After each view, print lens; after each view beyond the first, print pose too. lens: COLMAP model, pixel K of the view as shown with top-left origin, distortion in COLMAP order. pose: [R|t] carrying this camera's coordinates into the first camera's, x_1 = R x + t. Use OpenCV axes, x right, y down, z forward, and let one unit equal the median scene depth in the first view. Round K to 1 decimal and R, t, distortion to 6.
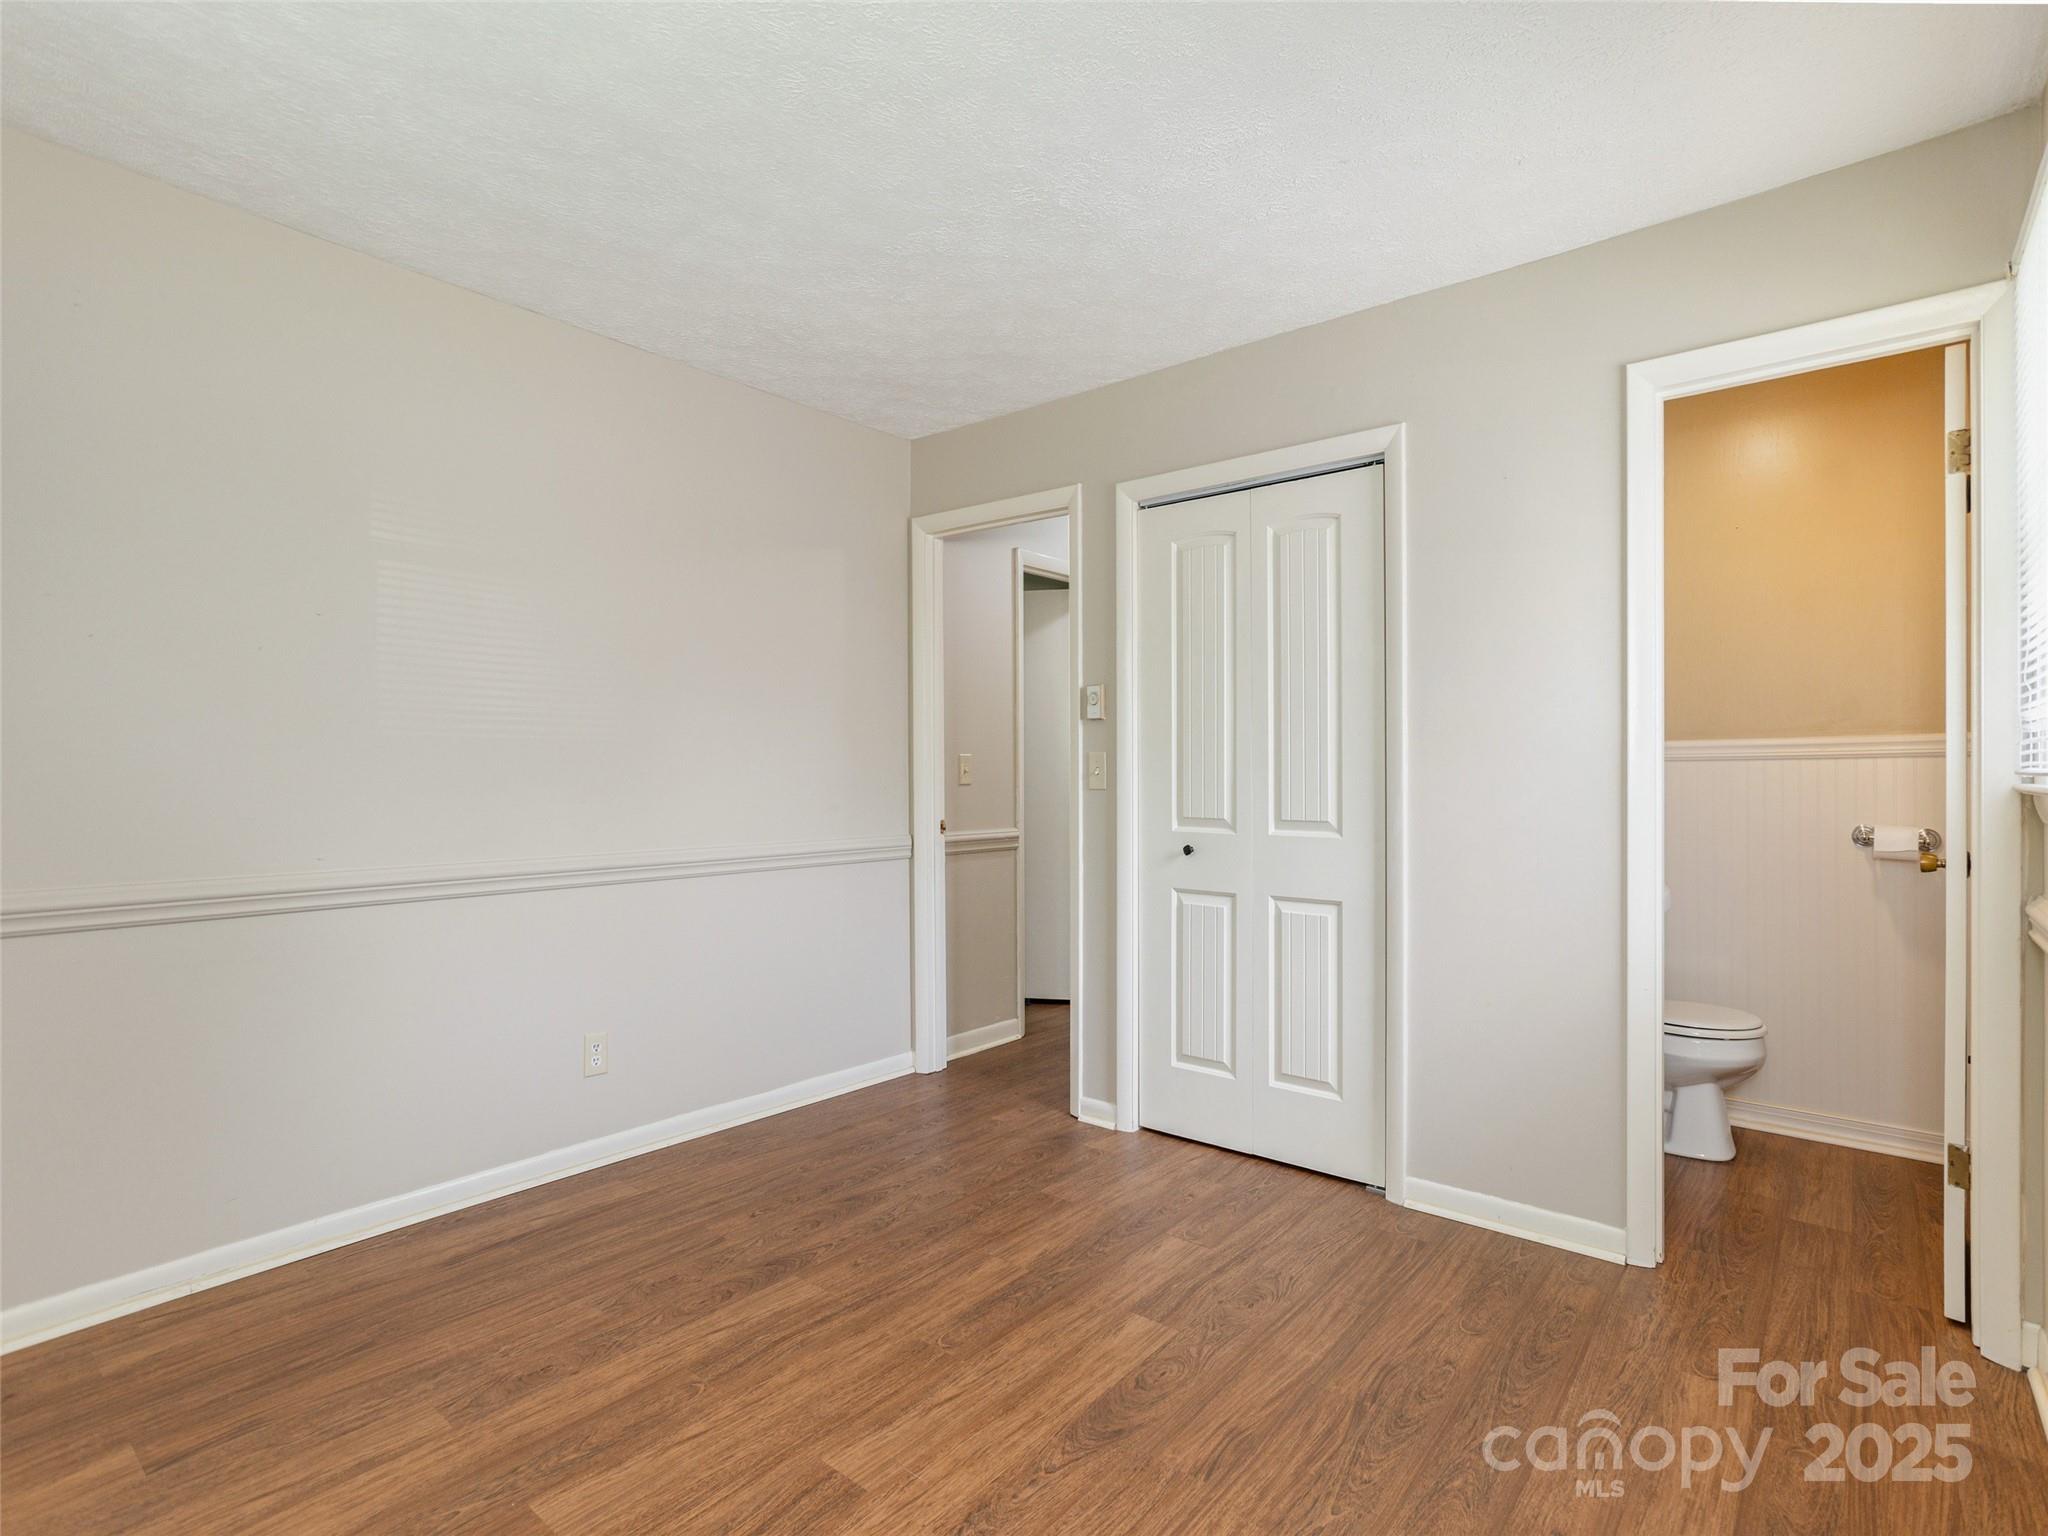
lens RADIAL K [[1003.3, 0, 1034.7], [0, 1003.3, 750.9], [0, 0, 1]] dist [-0.033148, 0.021813]
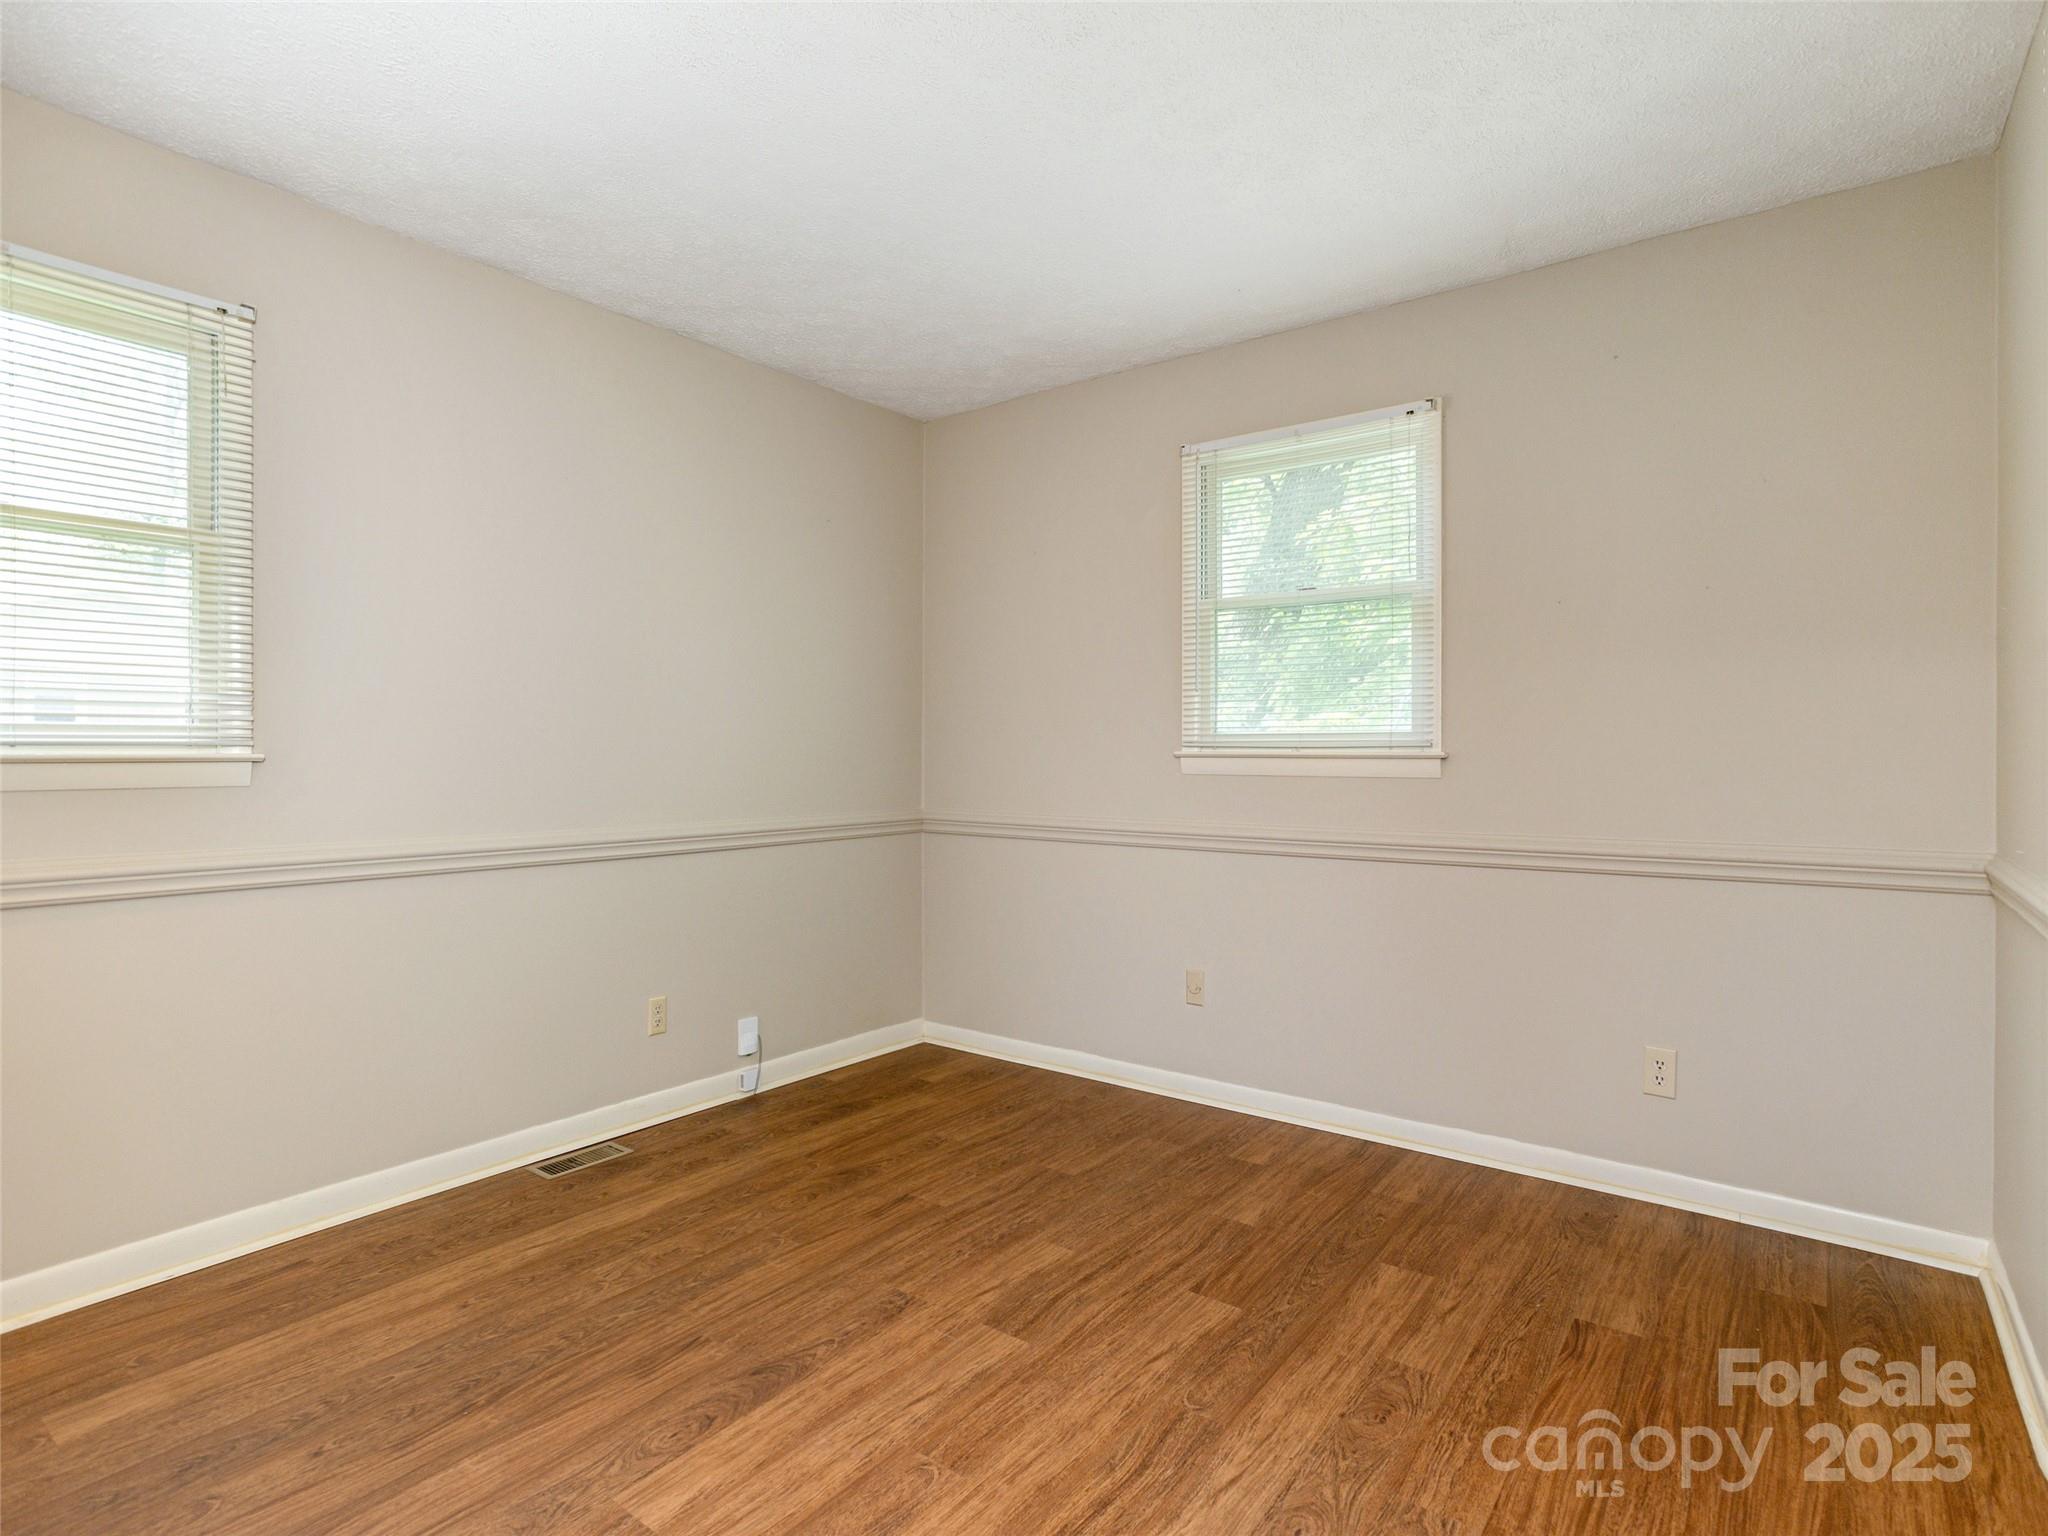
lens RADIAL K [[1003.3, 0, 1034.7], [0, 1003.3, 750.9], [0, 0, 1]] dist [-0.033148, 0.021813]
pose [[-0.998146, -0.000883, -0.060857, -0.139108], [0.000435, 0.999766, -0.021647, 0.049929], [0.060861, -0.021633, -0.997912, 1.996570]]
